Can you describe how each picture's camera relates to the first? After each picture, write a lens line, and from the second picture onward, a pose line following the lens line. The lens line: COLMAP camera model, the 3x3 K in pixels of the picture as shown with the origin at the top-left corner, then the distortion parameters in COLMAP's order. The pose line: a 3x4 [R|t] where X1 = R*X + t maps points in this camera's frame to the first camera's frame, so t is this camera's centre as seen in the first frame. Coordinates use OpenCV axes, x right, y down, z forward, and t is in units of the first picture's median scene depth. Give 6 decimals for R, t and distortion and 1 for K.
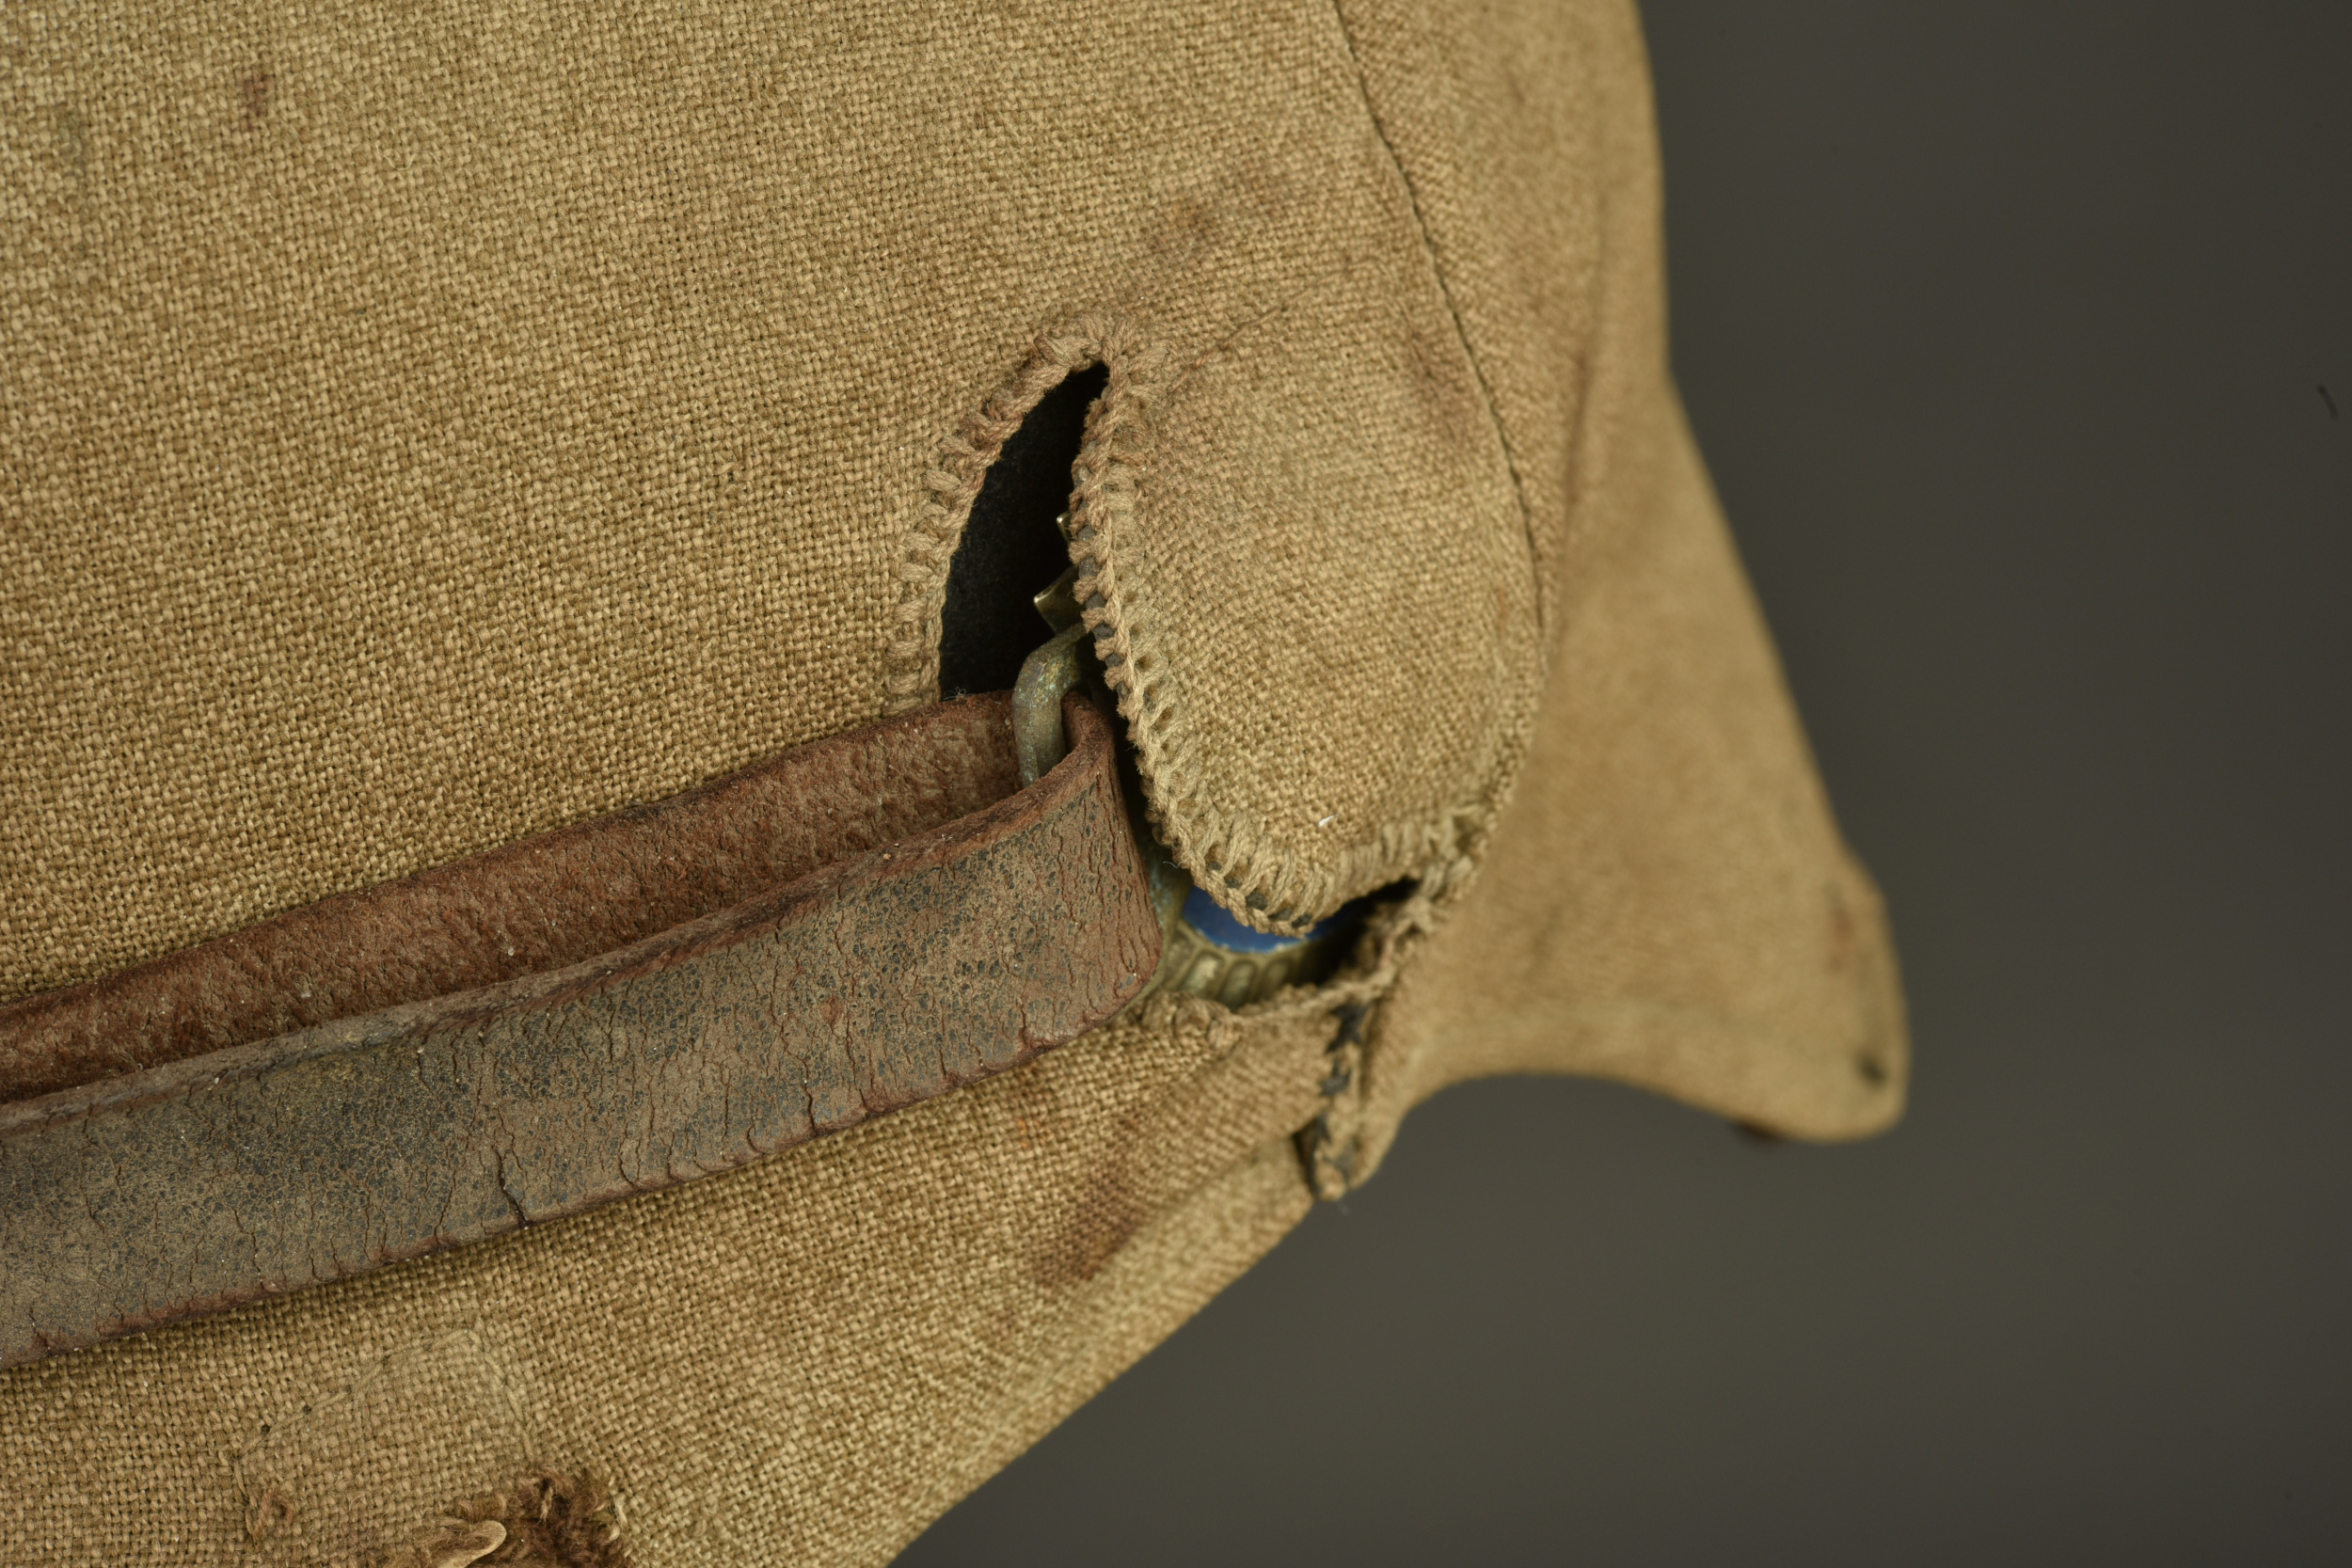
lens RADIAL K [[4247.3, 0, 1176.0], [0, 4247.3, 784.0], [0, 0, 1]] dist [0.006978, -0.023906]
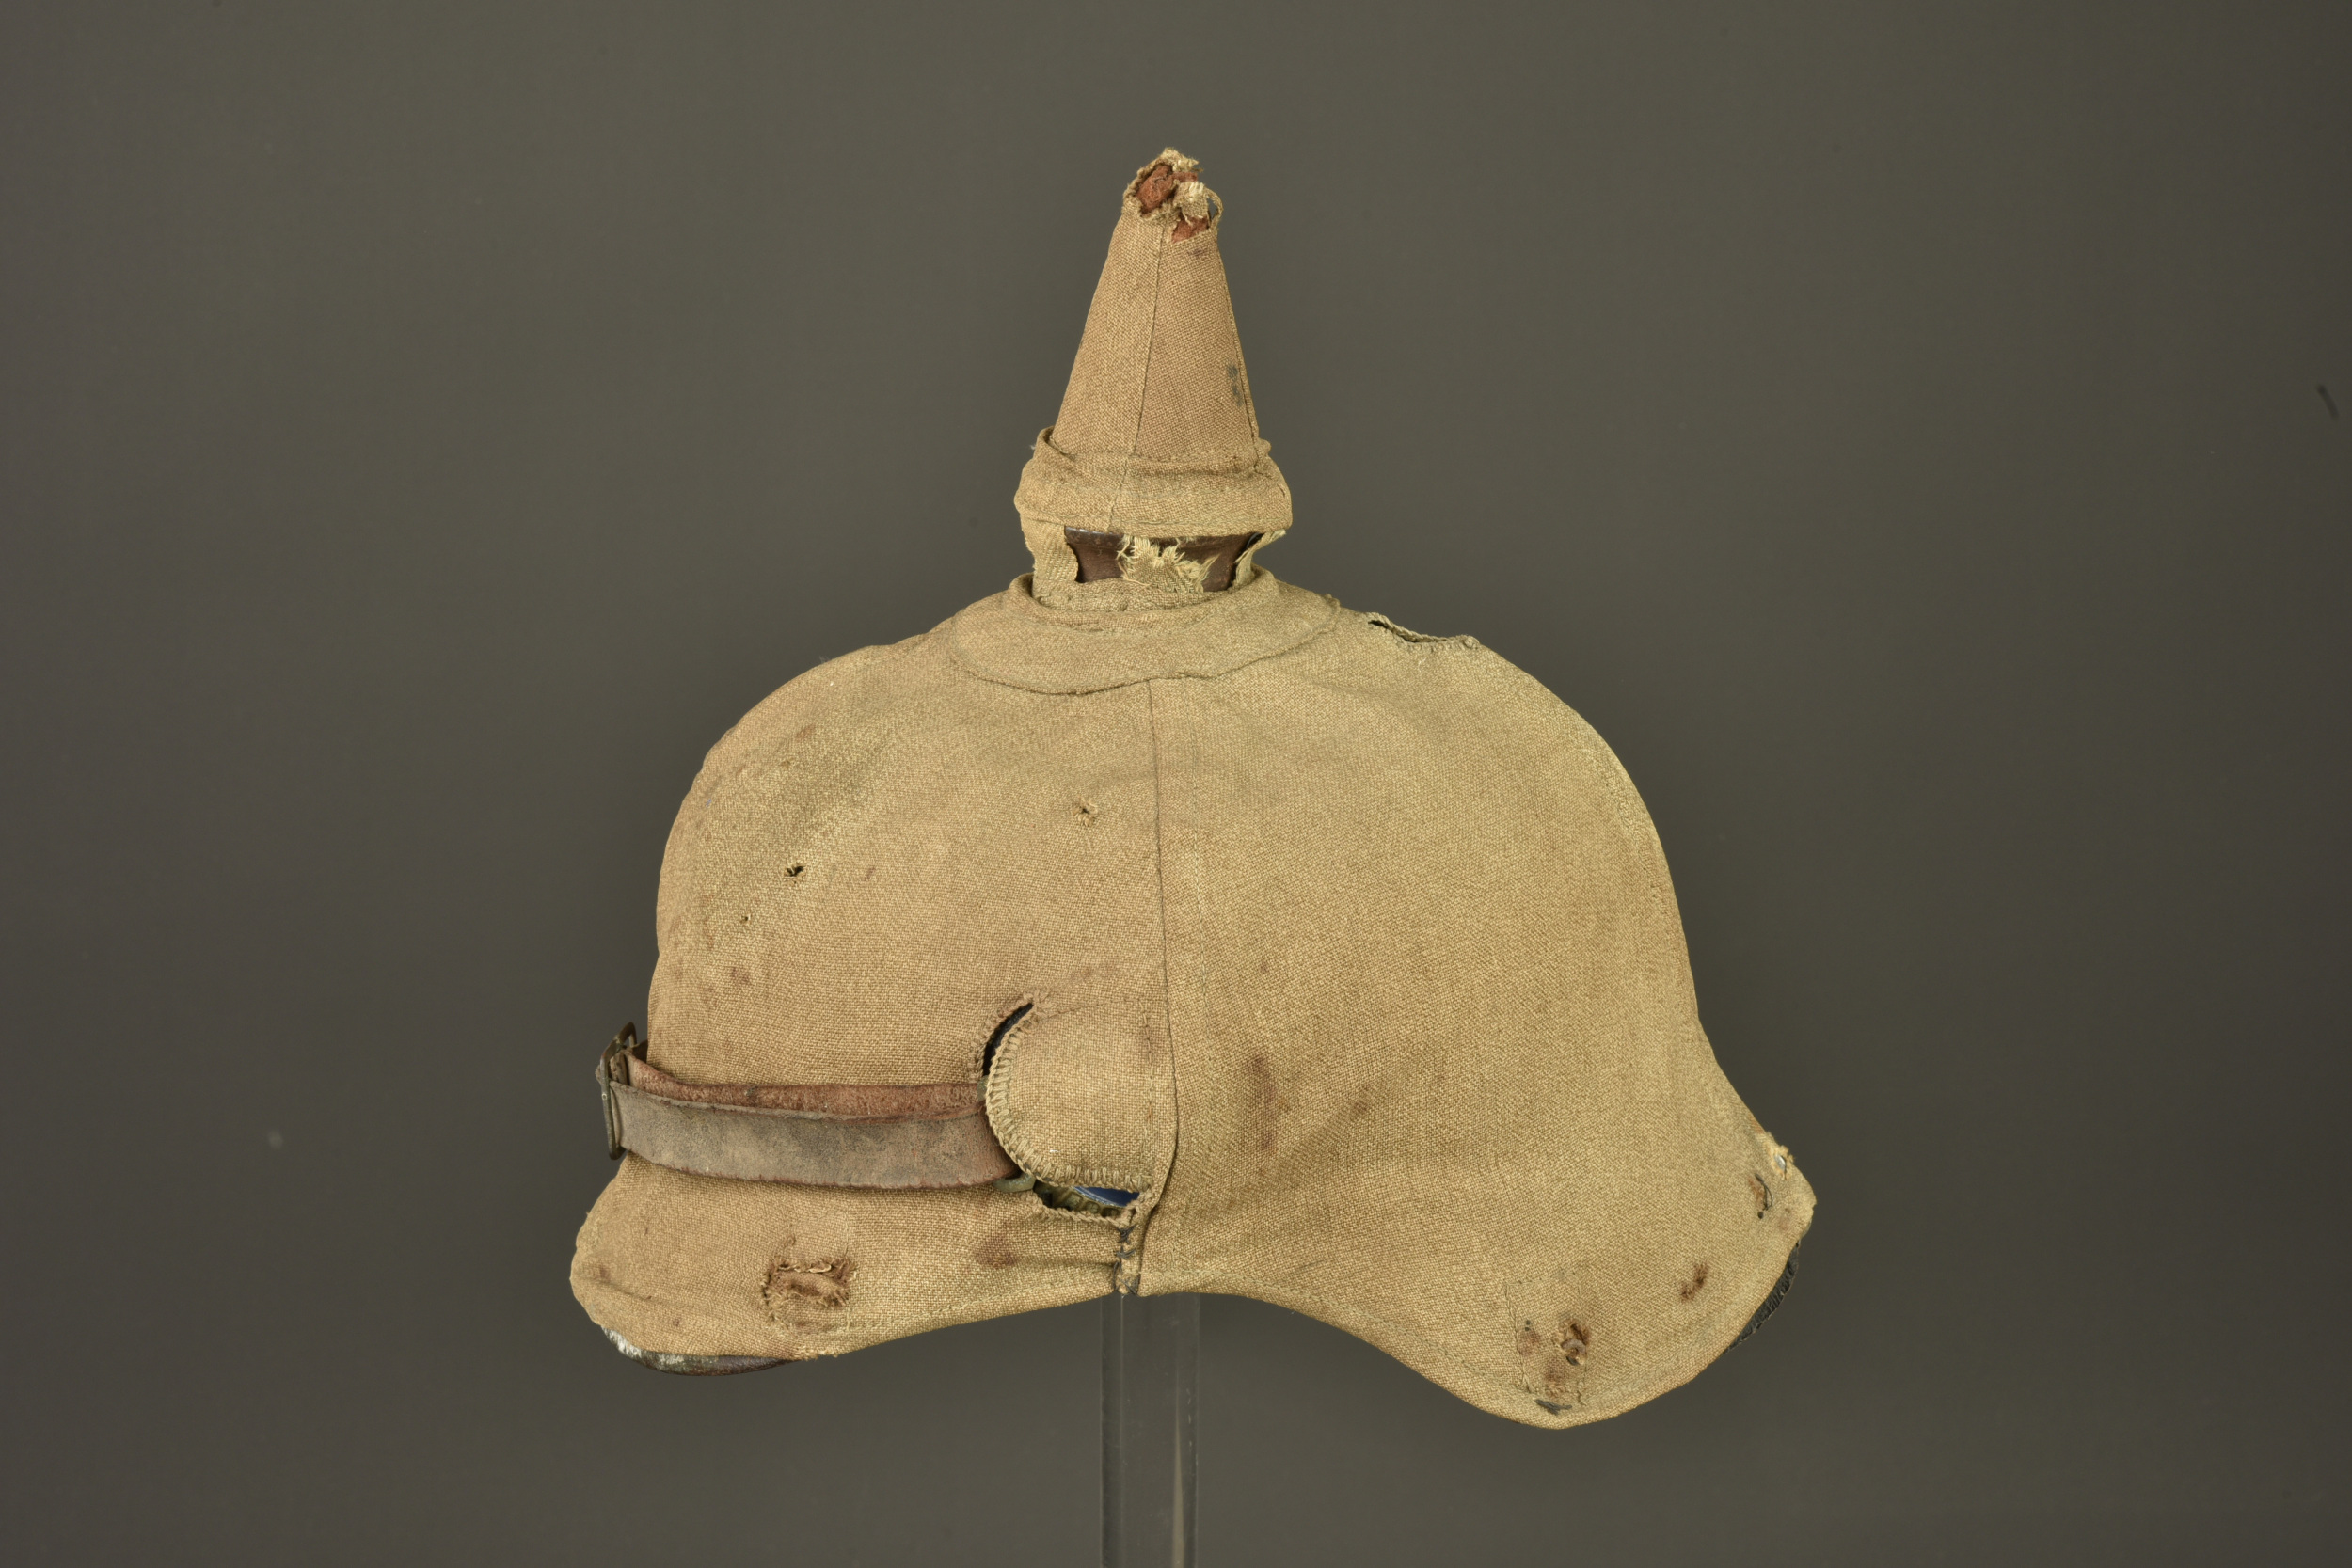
lens RADIAL K [[4156.6, 0, 1176.0], [0, 4156.6, 784.0], [0, 0, 1]] dist [0.004919, 0.086997]
pose [[0.640711, 0.222237, -0.734915, 2.530759], [-0.312219, 0.949891, 0.015047, -0.358964], [0.701433, 0.219814, 0.677993, -1.273604]]
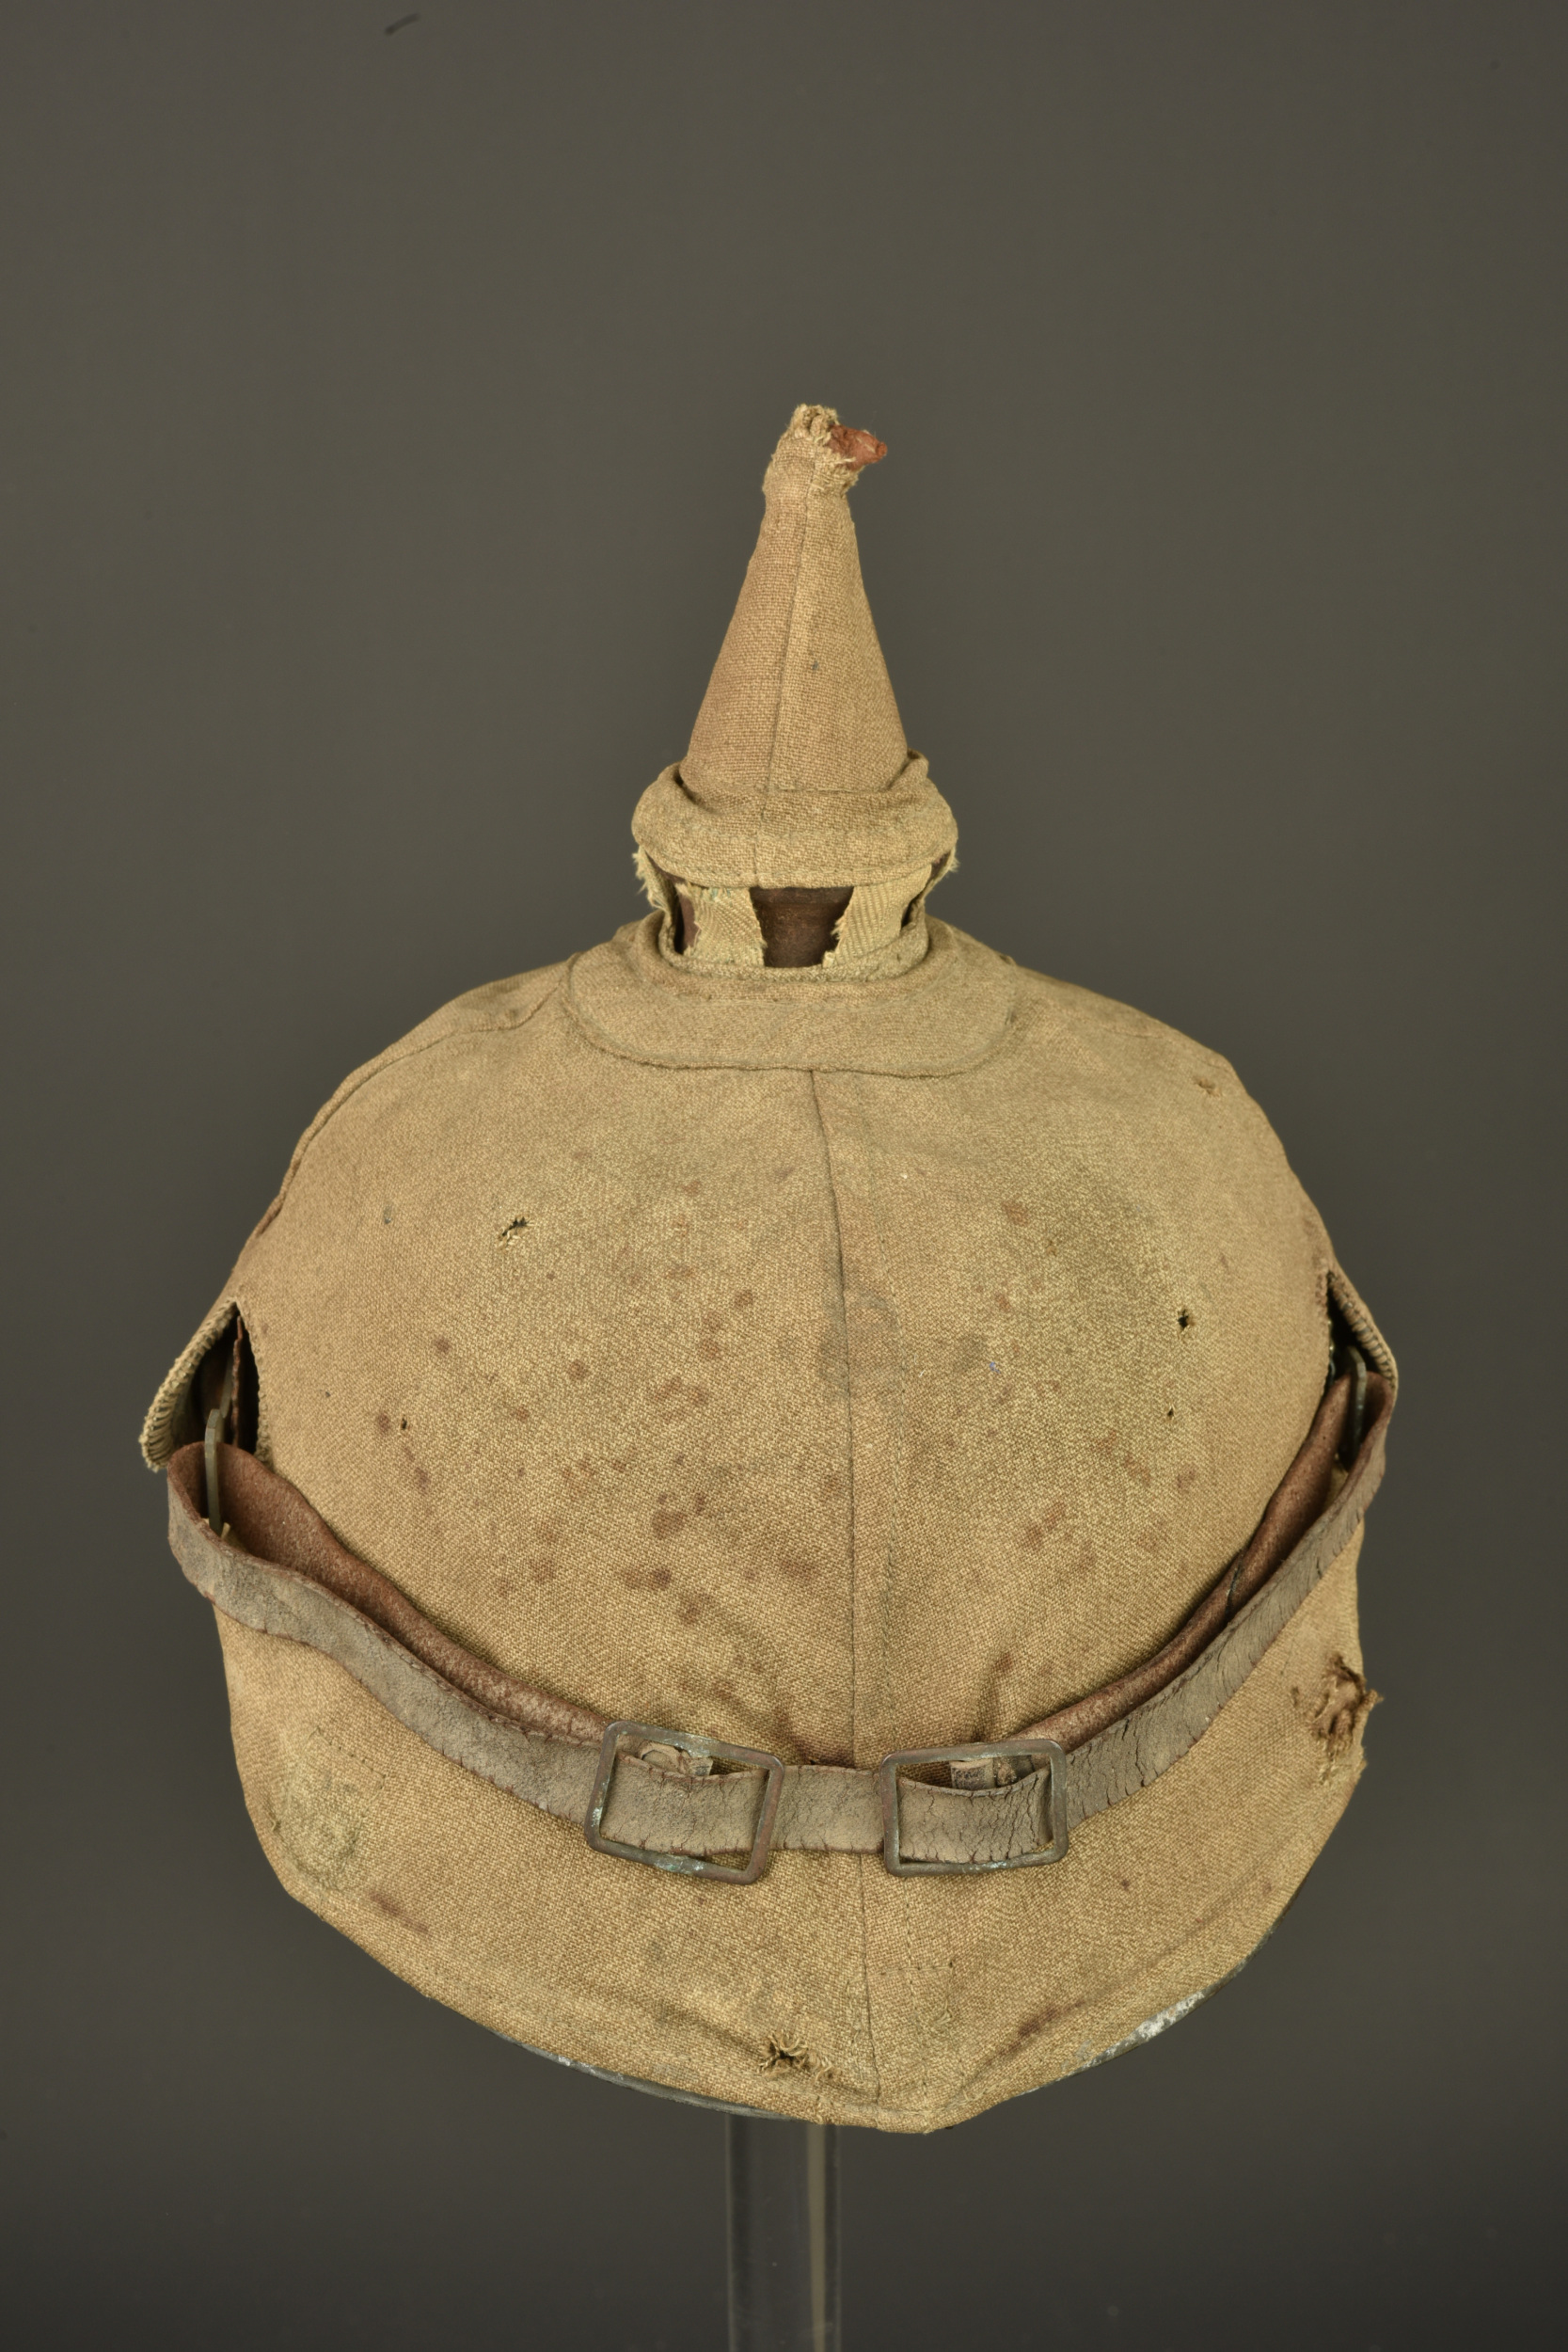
lens RADIAL K [[4156.6, 0, 784.0], [0, 4156.6, 1176.0], [0, 0, 1]] dist [0.004919, 0.086997]
pose [[0.647132, -0.268288, 0.713611, -2.523535], [0.299998, 0.950131, 0.085159, -0.561710], [-0.700872, 0.158973, 0.695346, -0.917915]]
